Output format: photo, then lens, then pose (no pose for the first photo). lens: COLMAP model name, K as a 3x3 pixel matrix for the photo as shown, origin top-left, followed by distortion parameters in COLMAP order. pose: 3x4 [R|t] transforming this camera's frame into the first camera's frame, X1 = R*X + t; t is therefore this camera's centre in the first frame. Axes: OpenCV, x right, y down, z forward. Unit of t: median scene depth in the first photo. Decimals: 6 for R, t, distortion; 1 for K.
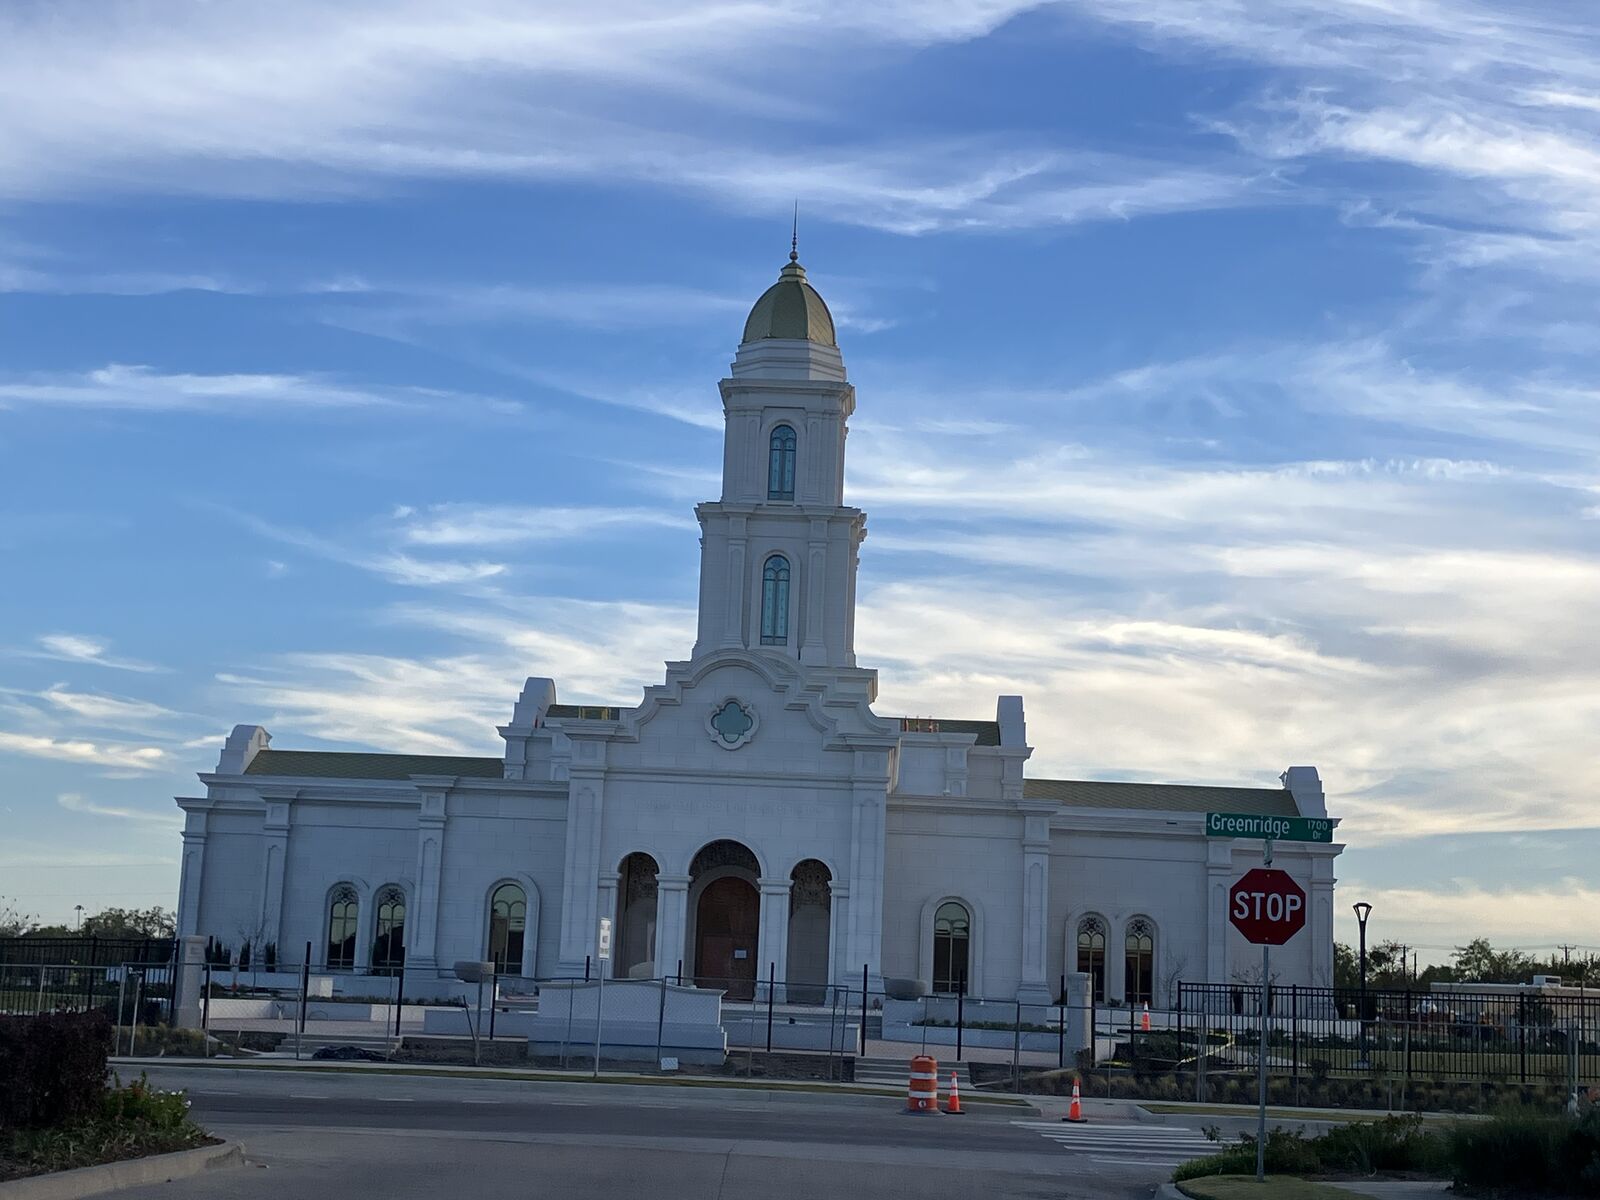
lens RADIAL K [[2526.8, 0, 770.4], [0, 2526.8, 550.7], [0, 0, 1]] dist [0.273854, -1.169996]
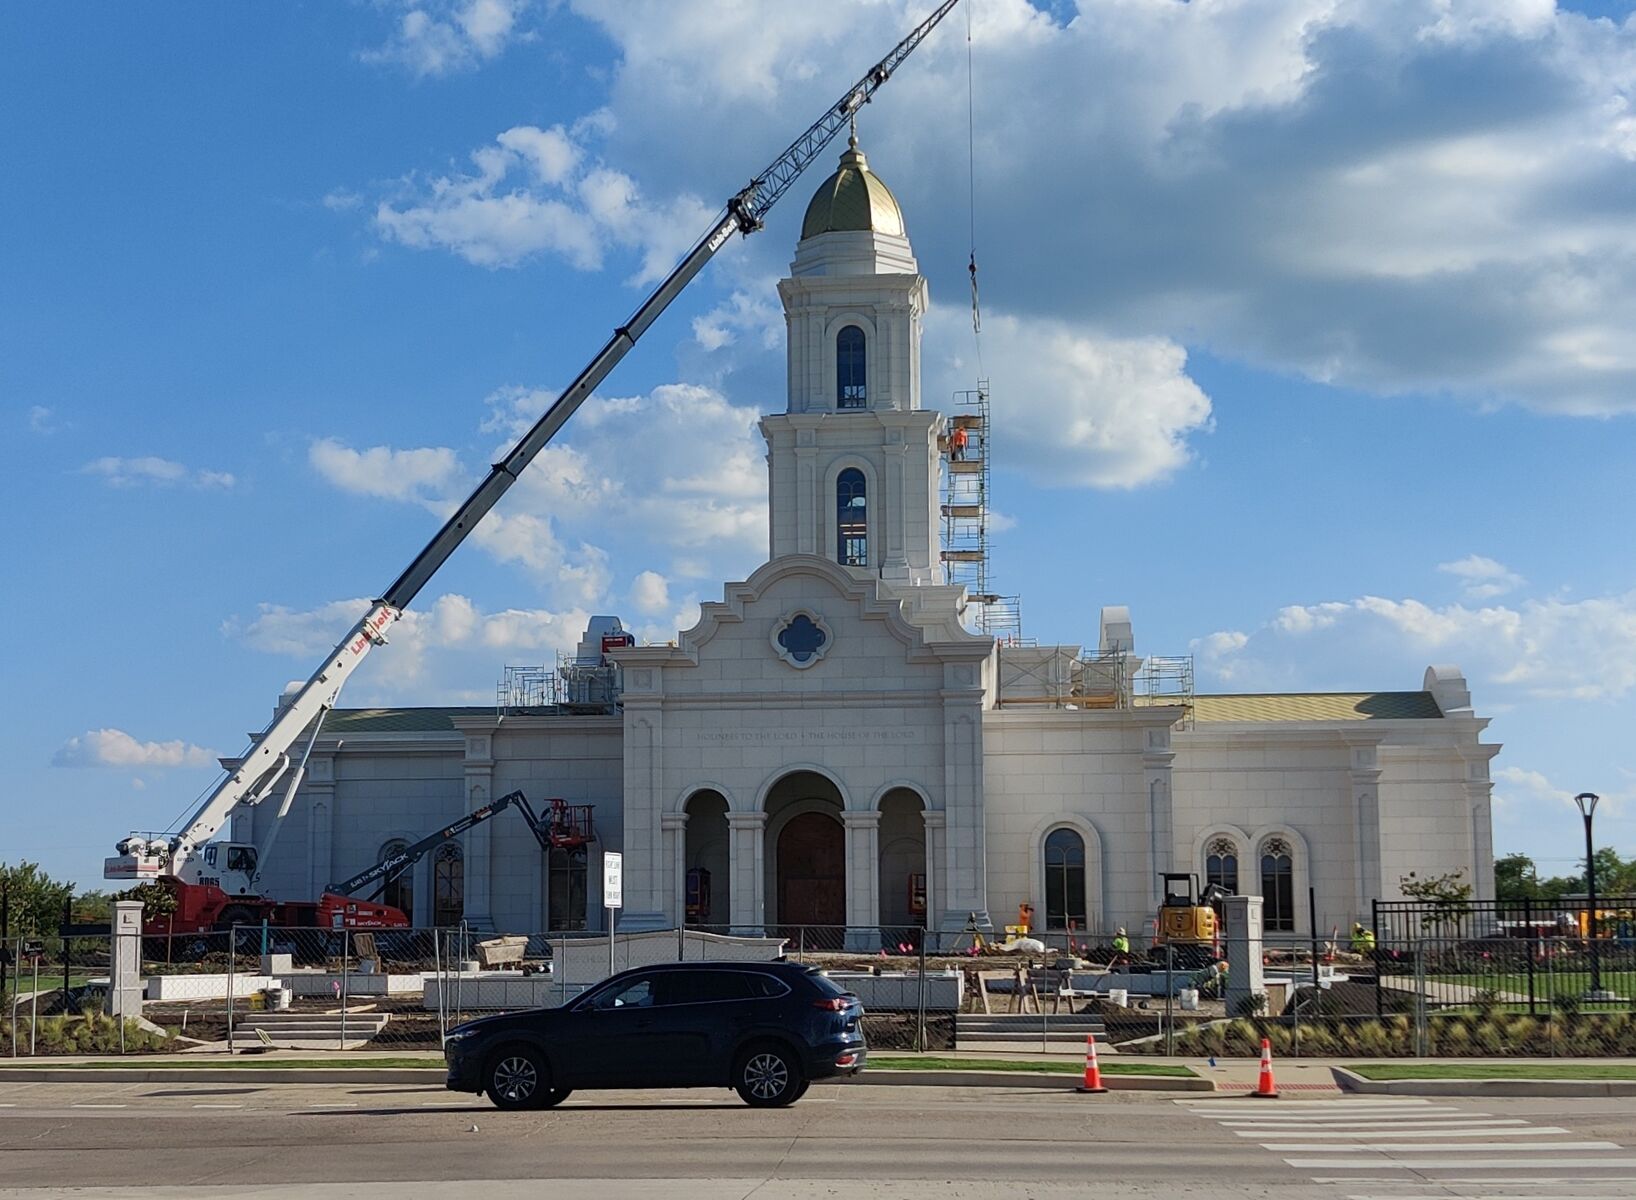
lens RADIAL K [[2430.7, 0, 688.0], [0, 2430.7, 648.8], [0, 0, 1]] dist [0.088778, -0.013556]
pose [[0.995738, -0.054881, -0.074125, 0.007455], [0.058710, 0.996997, 0.050504, 0.025205], [0.071131, -0.054641, 0.995969, 0.146906]]
